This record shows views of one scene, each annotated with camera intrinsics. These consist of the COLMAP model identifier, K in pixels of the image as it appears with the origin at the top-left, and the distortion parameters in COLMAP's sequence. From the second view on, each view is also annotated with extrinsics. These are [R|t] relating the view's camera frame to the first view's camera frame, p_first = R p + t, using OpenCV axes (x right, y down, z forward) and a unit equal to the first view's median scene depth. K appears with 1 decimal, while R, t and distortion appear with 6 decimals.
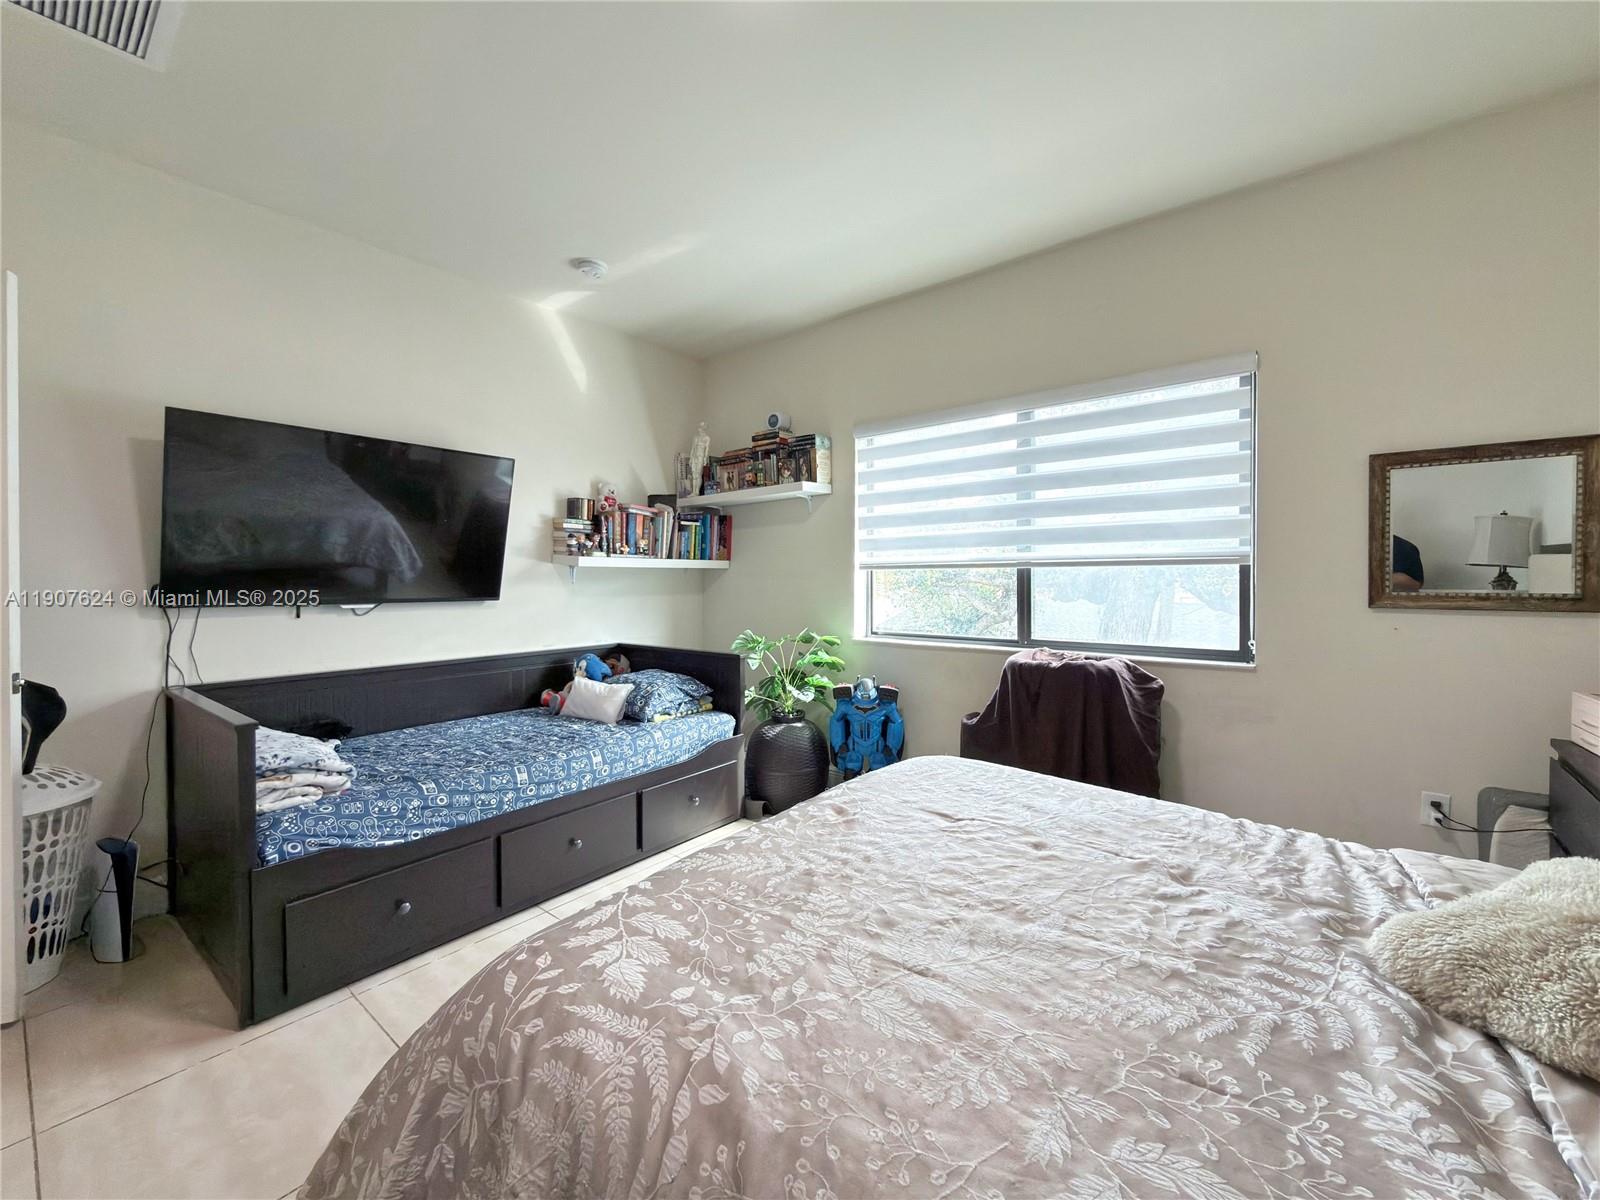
lens RADIAL K [[649.6, 0, 797.0], [0, 649.6, 574.7], [0, 0, 1]] dist [0.001084, 0.000148]
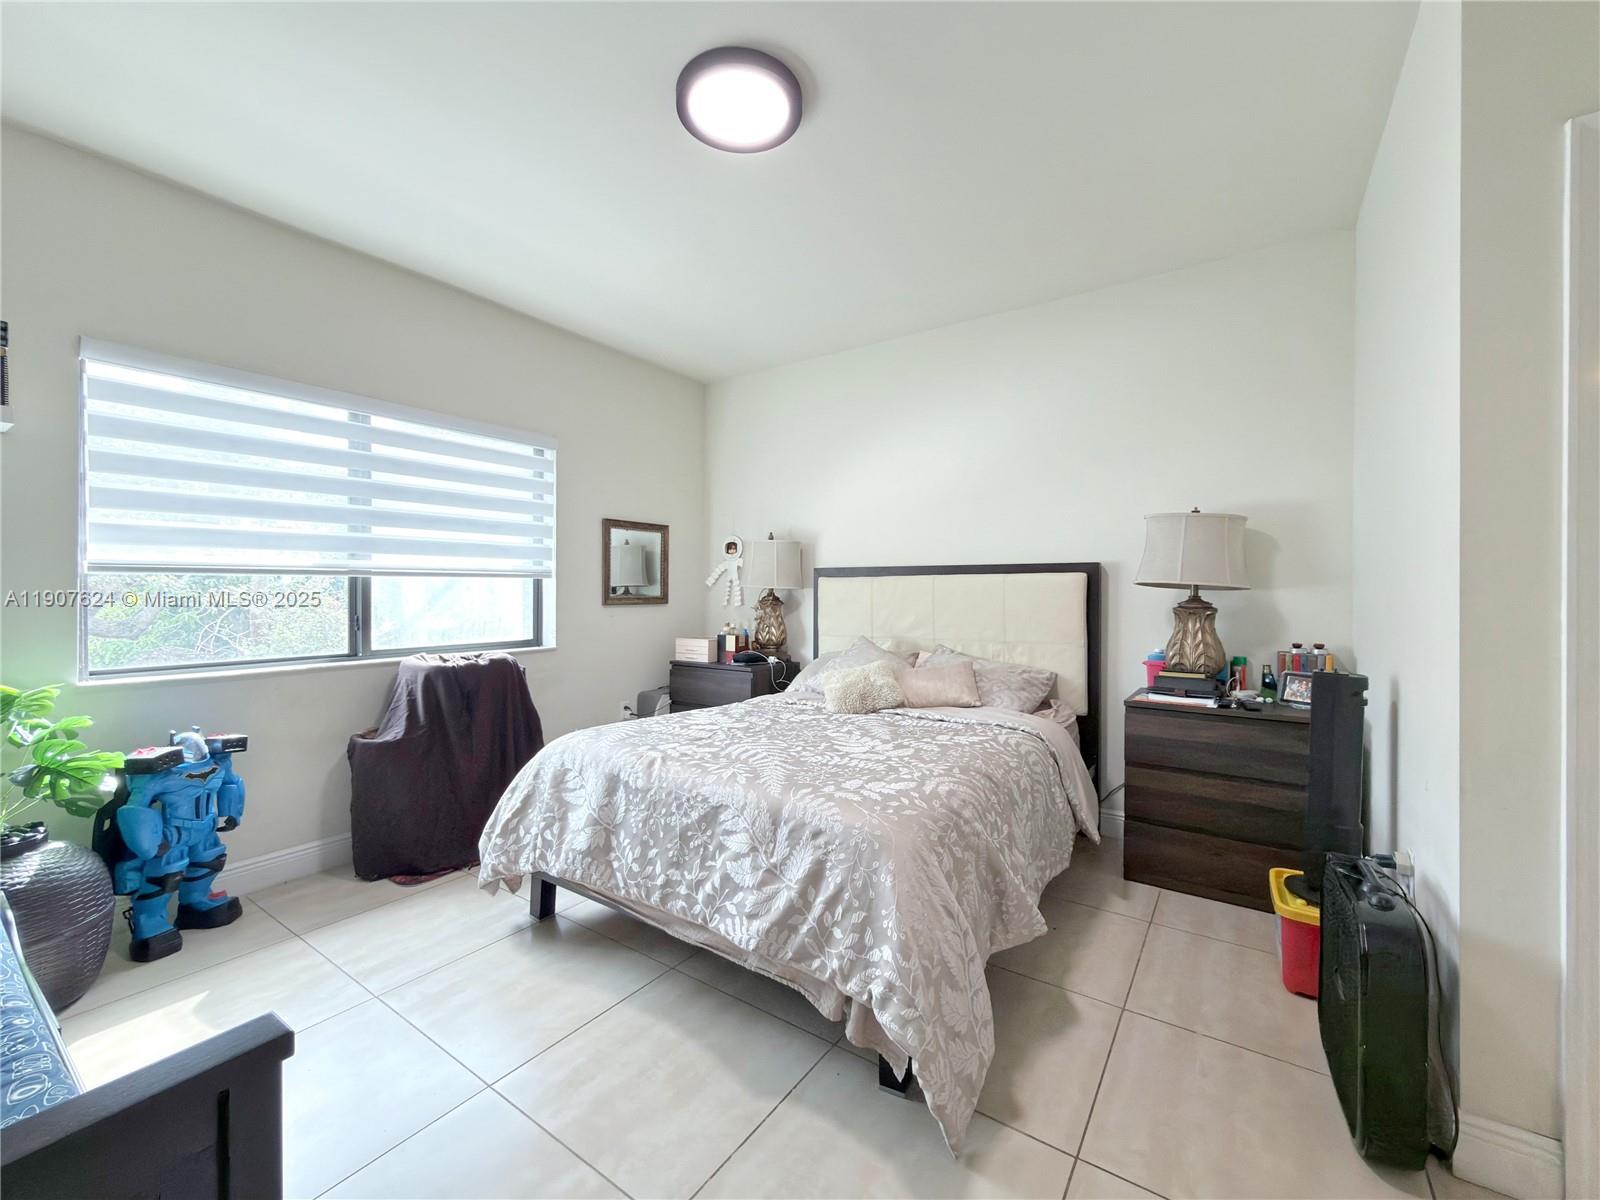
lens RADIAL K [[661.9, 0, 801.6], [0, 661.9, 578.8], [0, 0, 1]] dist [-0.000839, -0.000232]
pose [[-0.078271, 0.019757, 0.996736, -0.667208], [-0.006082, 0.999776, -0.020295, 0.008961], [-0.996914, -0.007651, -0.078133, 0.431038]]
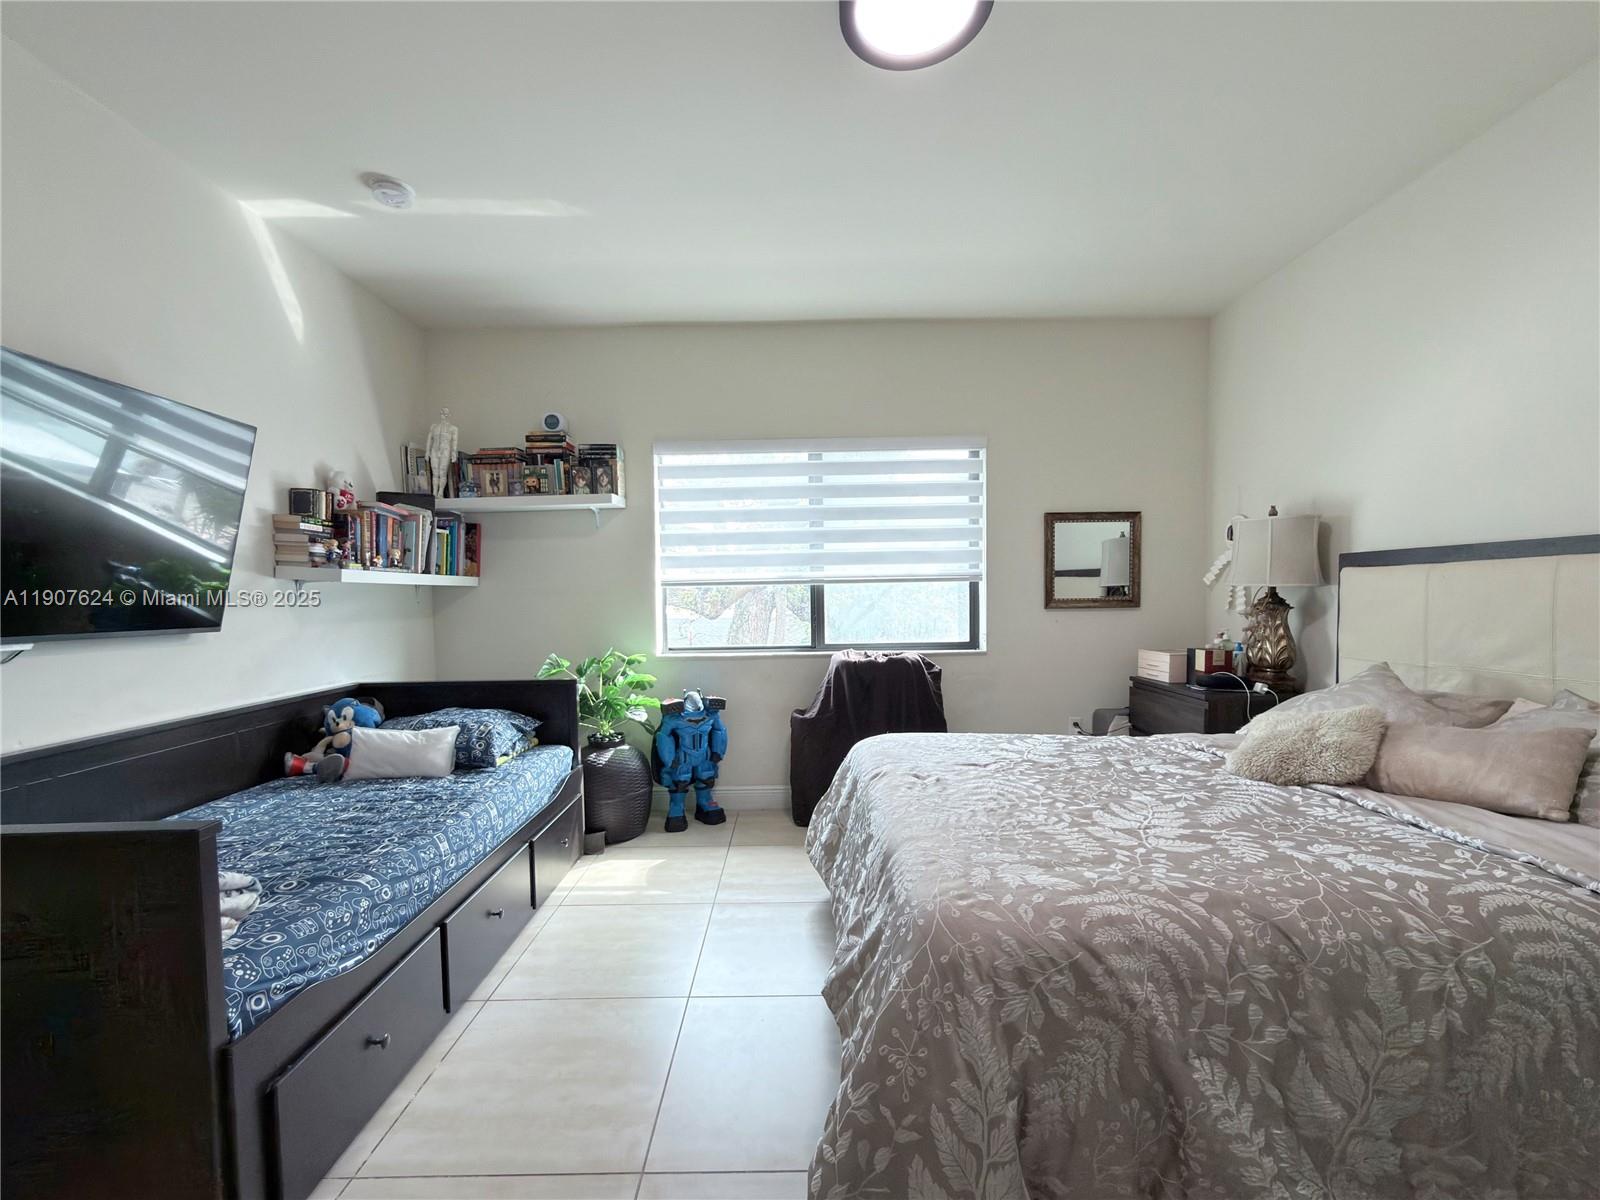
lens RADIAL K [[667.0, 0, 795.6], [0, 667.0, 612.5], [0, 0, 1]] dist [0.001340, -0.000060]
pose [[0.776458, -0.025544, 0.629652, -0.448780], [0.009560, 0.999541, 0.028760, 0.005195], [-0.630097, -0.016311, 0.776345, 0.078689]]
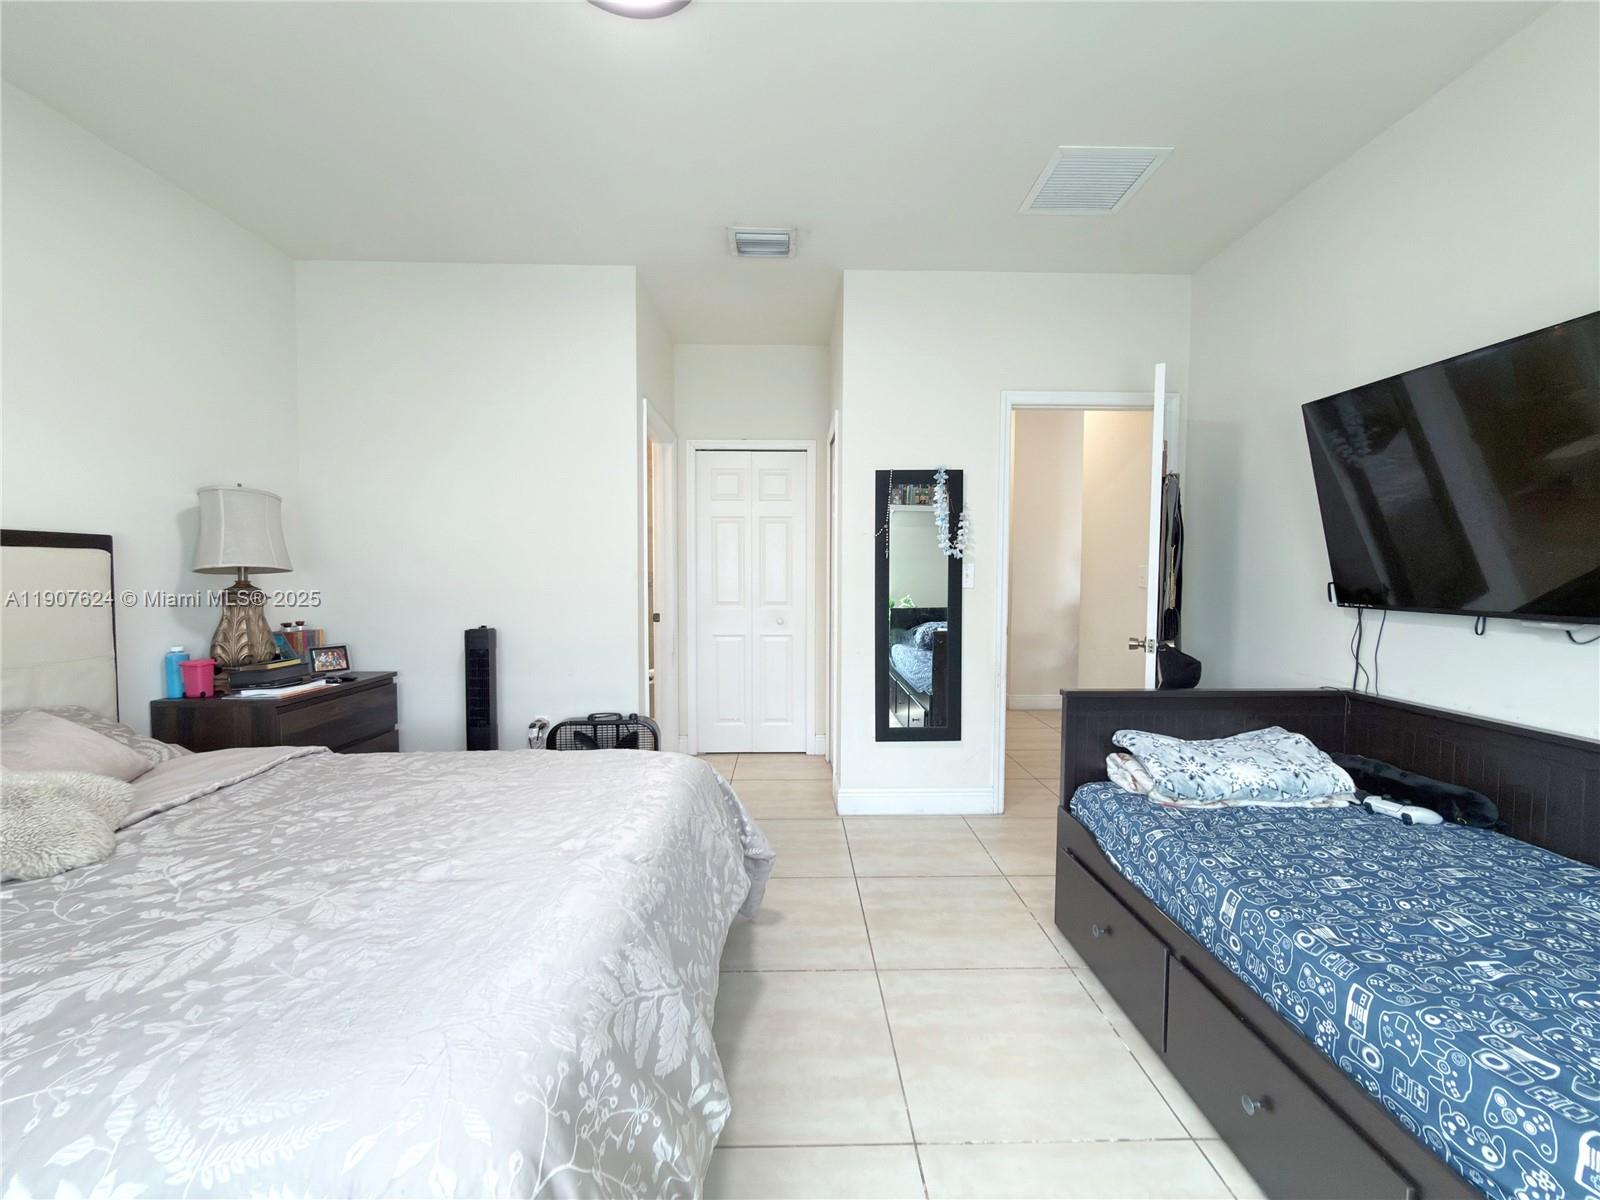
lens RADIAL K [[633.2, 0, 800.0], [0, 633.2, 600.0], [0, 0, 1]] dist [0.000126, -0.000007]
pose [[-0.762481, 0.027995, -0.646404, 0.185782], [0.000631, 0.999095, 0.042525, 0.000906], [0.647010, 0.032017, -0.761809, 0.890025]]
